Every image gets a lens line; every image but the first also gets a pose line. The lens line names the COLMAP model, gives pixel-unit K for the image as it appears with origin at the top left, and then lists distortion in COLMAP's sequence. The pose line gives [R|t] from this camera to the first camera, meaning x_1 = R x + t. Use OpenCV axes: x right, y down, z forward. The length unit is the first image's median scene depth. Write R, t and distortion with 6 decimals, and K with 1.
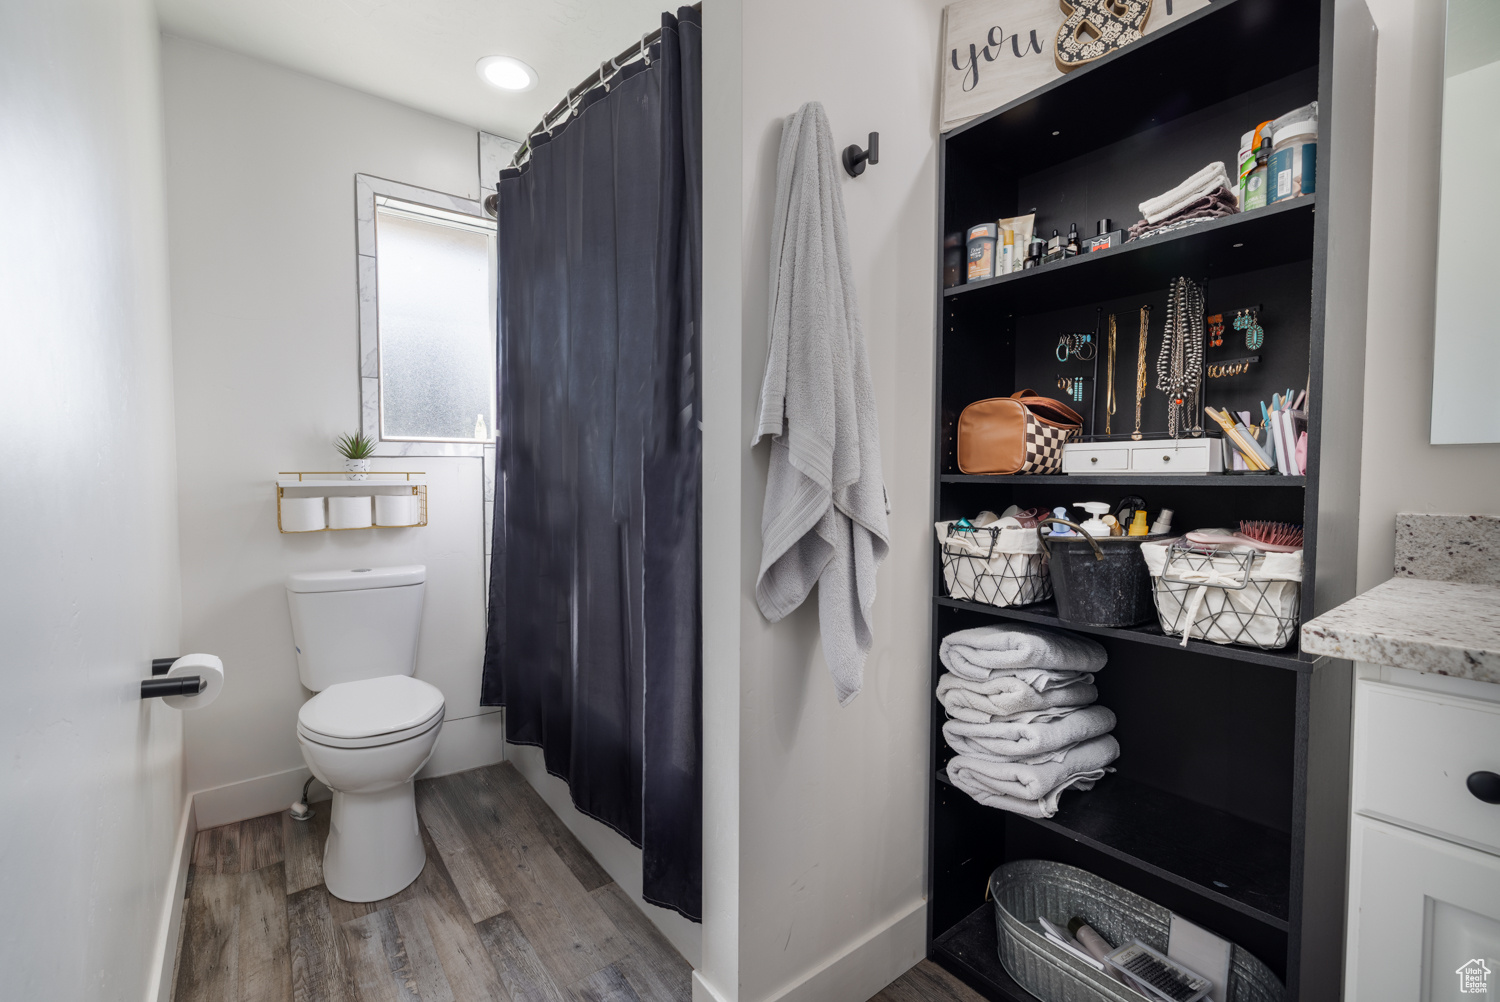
lens RADIAL K [[642.0, 0, 747.5], [0, 642.0, 501.1], [0, 0, 1]] dist [-0.001277, 0.000303]
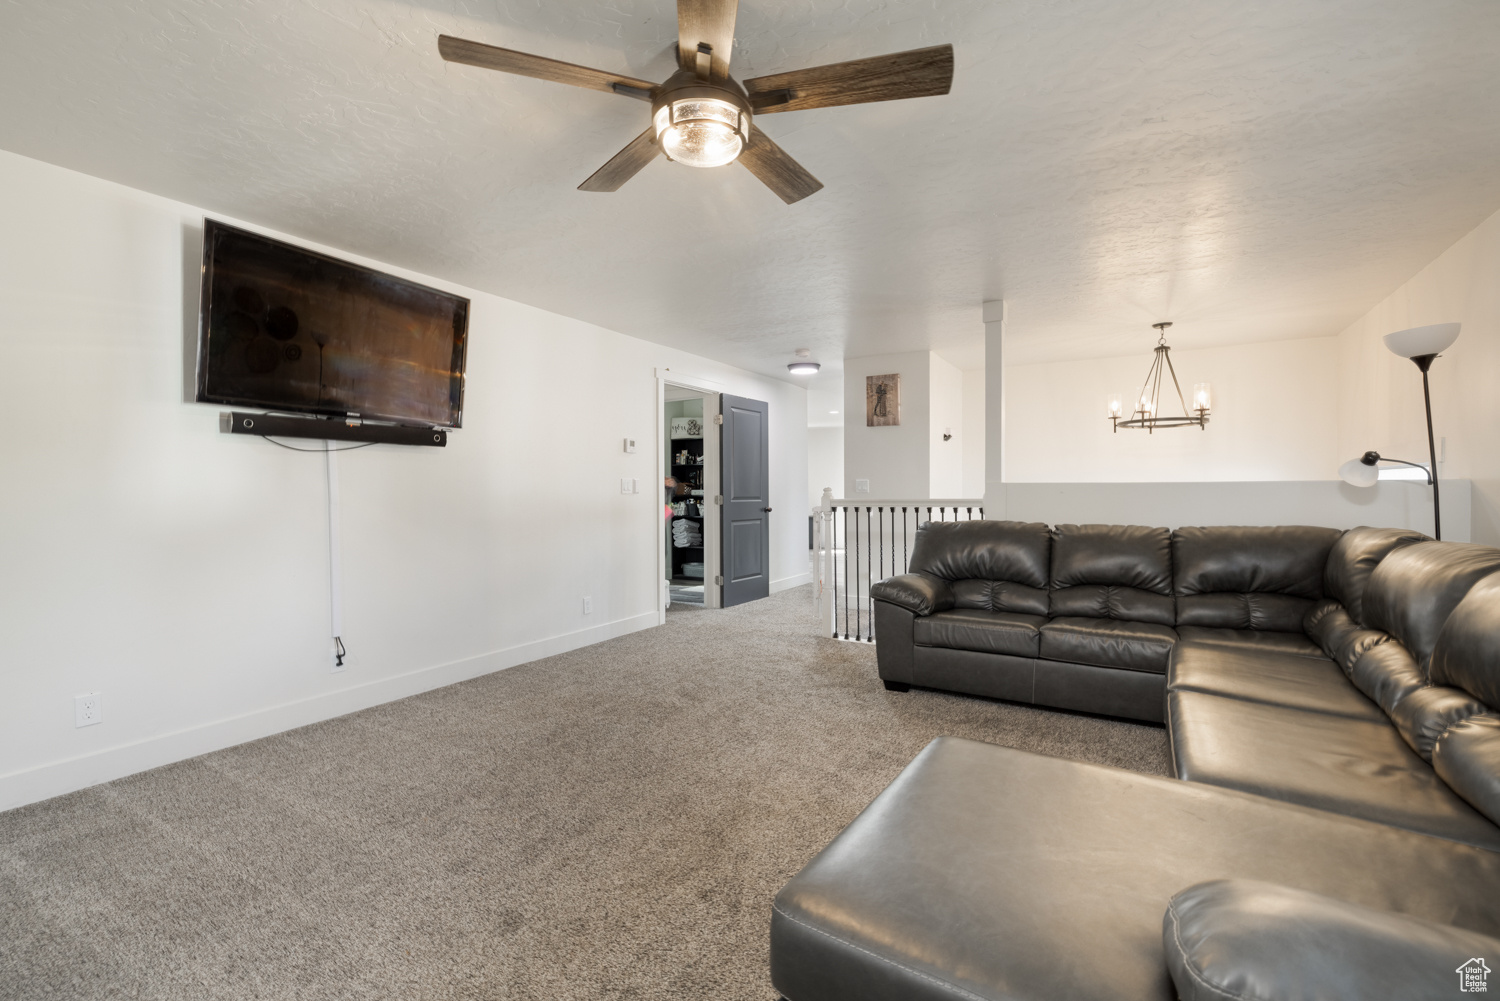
lens RADIAL K [[642.0, 0, 749.0], [0, 642.0, 497.9], [0, 0, 1]] dist [-0.001277, 0.000303]
pose [[0.940329, -0.012130, 0.340049, -1.102443], [0.021709, 0.999467, -0.024380, 0.152324], [-0.339572, 0.030307, 0.940092, -5.056087]]
